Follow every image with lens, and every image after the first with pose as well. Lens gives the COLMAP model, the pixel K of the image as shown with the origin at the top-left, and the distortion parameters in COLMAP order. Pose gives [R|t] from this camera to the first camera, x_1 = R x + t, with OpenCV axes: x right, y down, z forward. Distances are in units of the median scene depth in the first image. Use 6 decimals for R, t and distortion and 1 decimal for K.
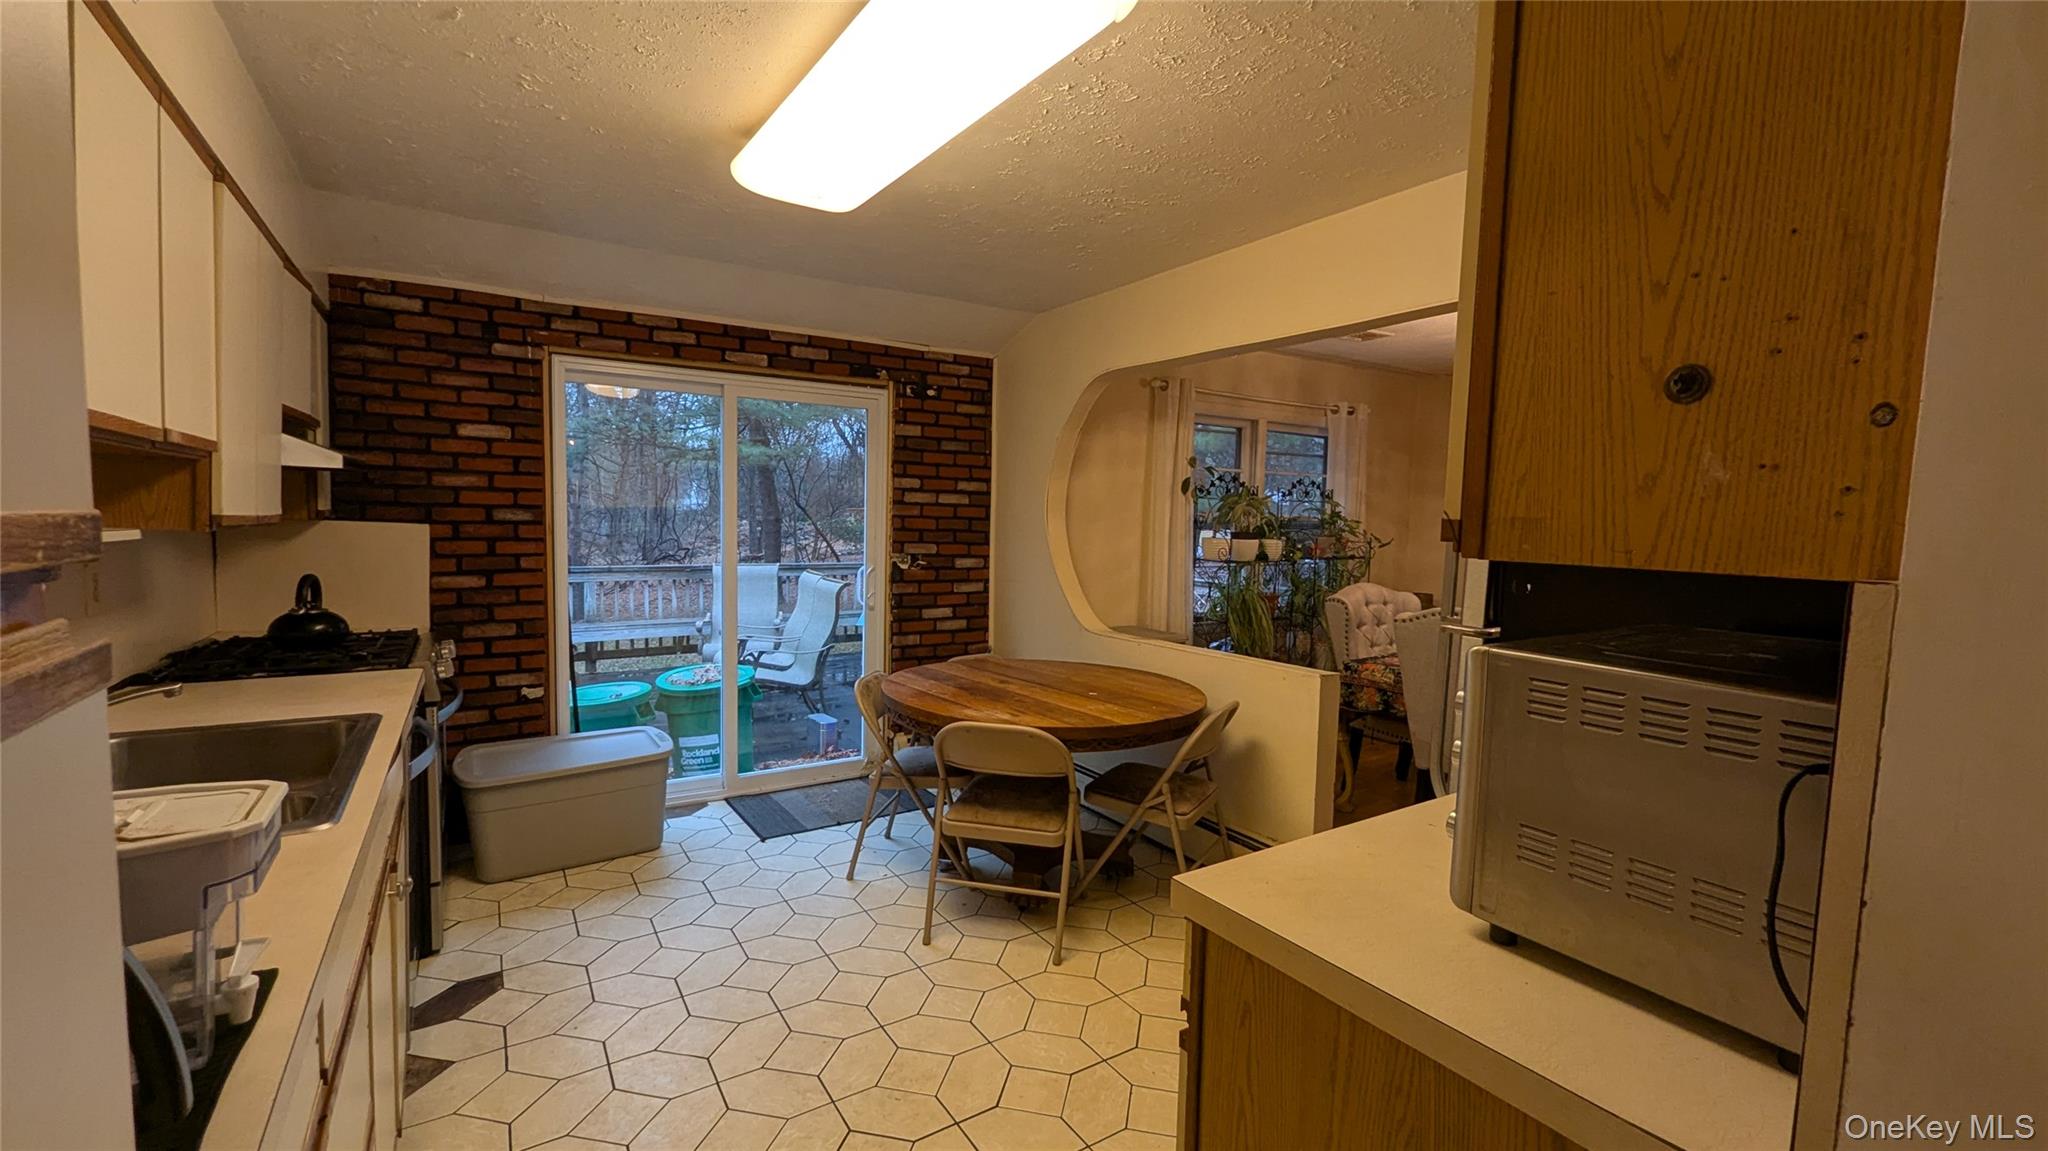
lens RADIAL K [[835.7, 0, 1024.0], [0, 835.7, 575.5], [0, 0, 1]] dist [0.000255, 0.000189]
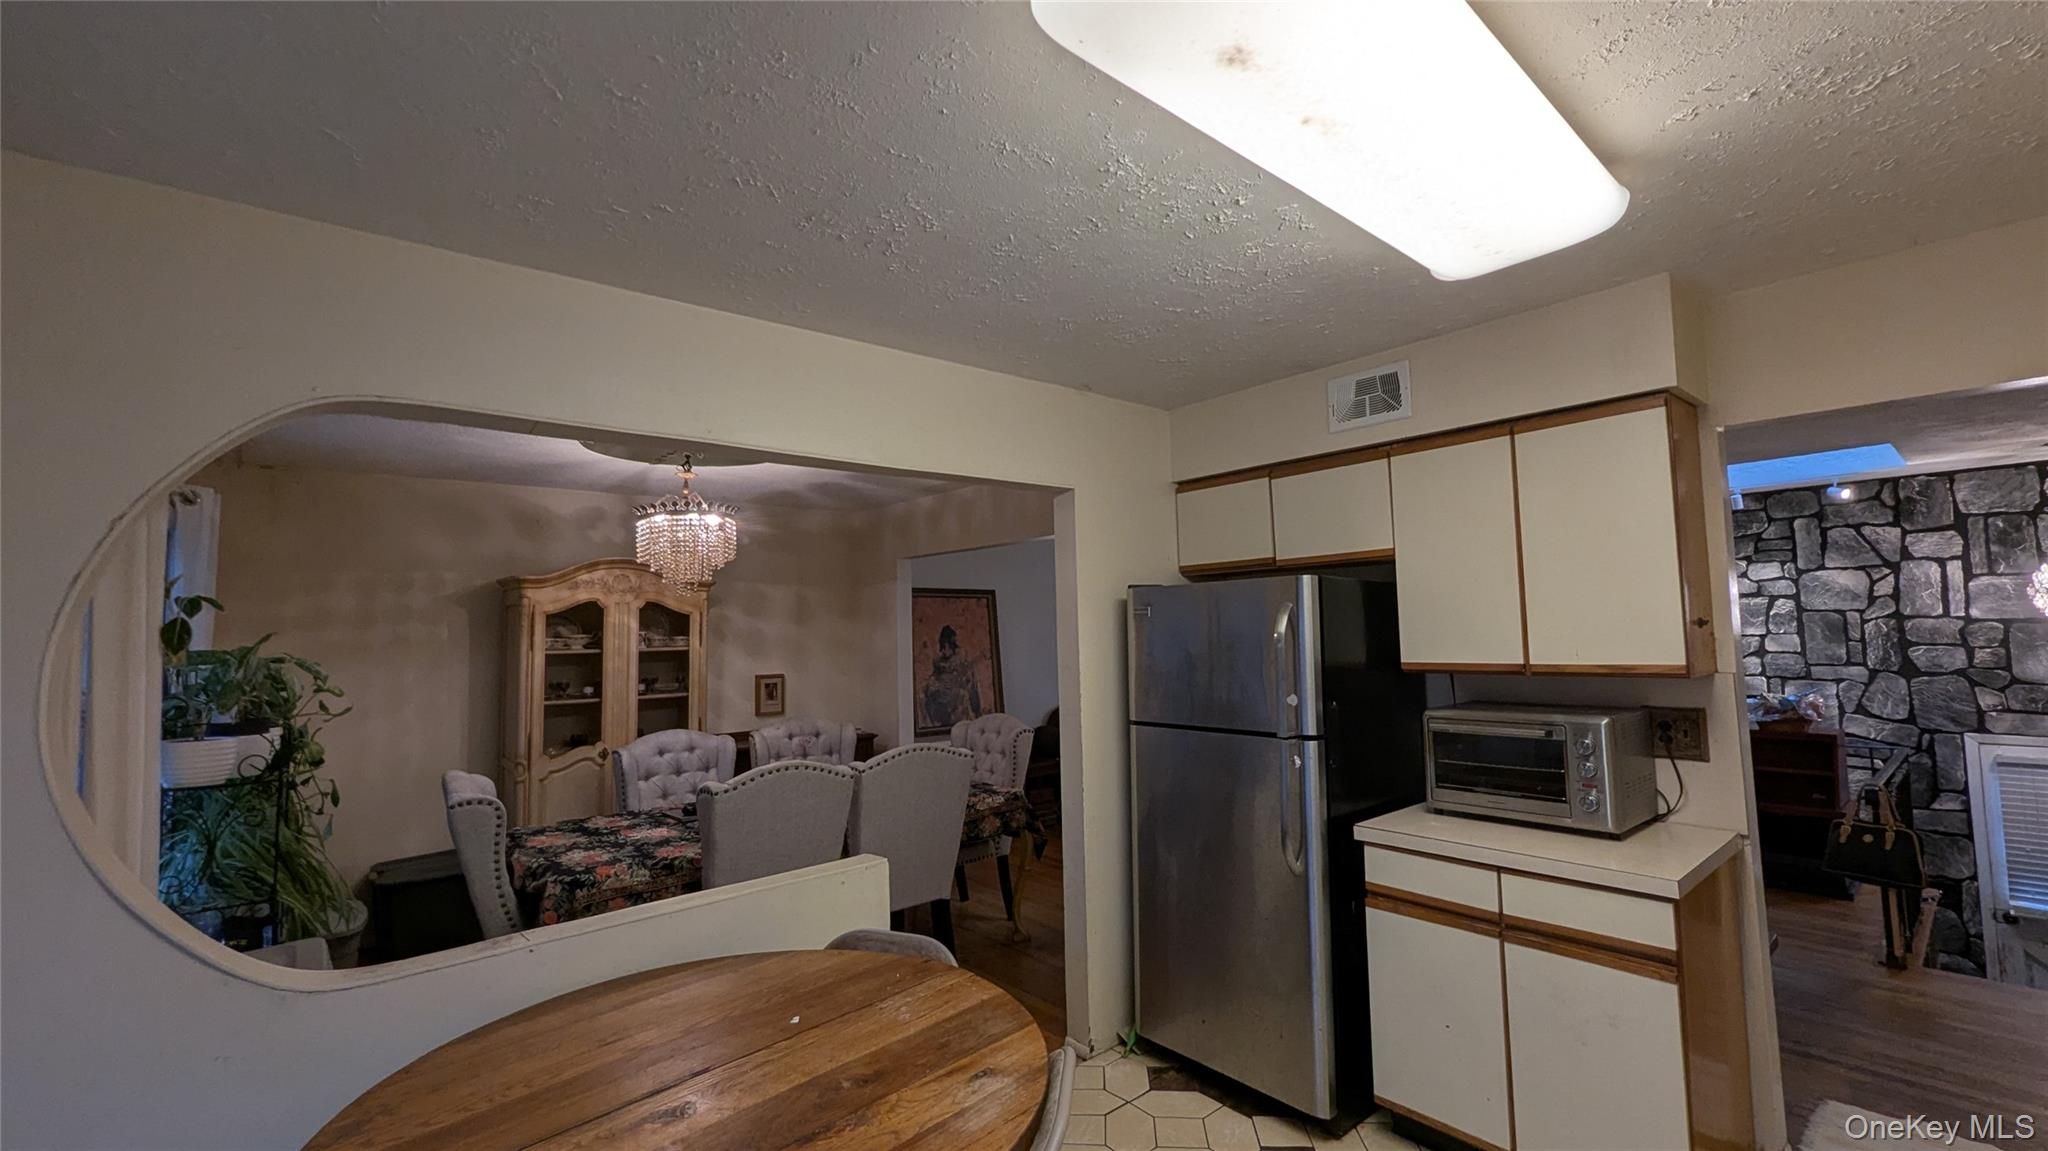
lens RADIAL K [[835.7, 0, 1024.0], [0, 835.7, 575.5], [0, 0, 1]] dist [0.000255, 0.000189]
pose [[-0.137884, 0.053909, 0.988980, -0.378985], [0.093829, 0.994738, -0.041141, -0.088573], [-0.985994, 0.087122, -0.142217, 0.674454]]
